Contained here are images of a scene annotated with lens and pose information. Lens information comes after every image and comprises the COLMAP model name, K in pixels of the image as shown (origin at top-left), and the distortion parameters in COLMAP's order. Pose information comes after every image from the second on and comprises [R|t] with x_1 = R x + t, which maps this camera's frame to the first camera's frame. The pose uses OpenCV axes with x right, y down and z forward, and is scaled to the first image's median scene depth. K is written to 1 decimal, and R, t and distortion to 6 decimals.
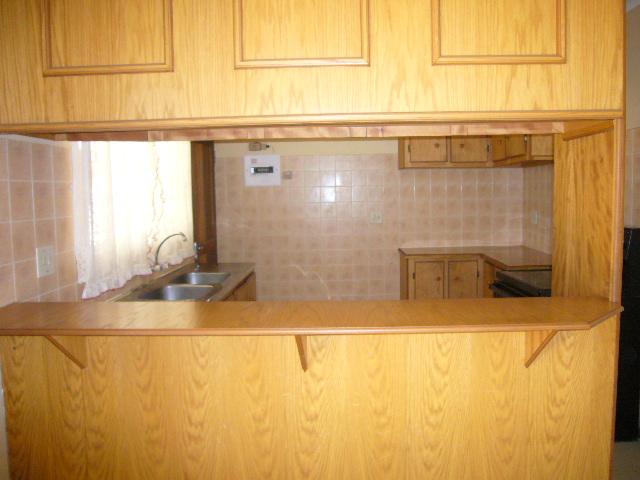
lens RADIAL K [[534.5, 0, 320.8], [0, 534.5, 240.1], [0, 0, 1]] dist [-0.078295, 0.028799]
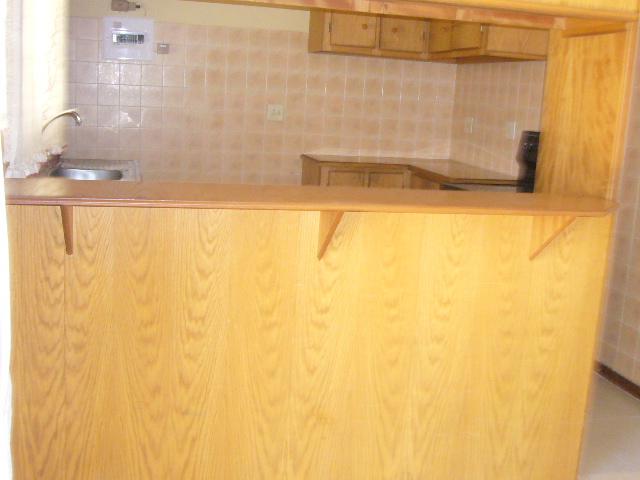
lens RADIAL K [[760.9, 0, 319.9], [0, 760.9, 239.4], [0, 0, 1]] dist [-0.094744, 0.000000]
pose [[0.962387, 0.023048, 0.270703, -0.384351], [-0.052600, 0.993349, 0.102427, 0.071430], [-0.266542, -0.112813, 0.957198, -0.272902]]
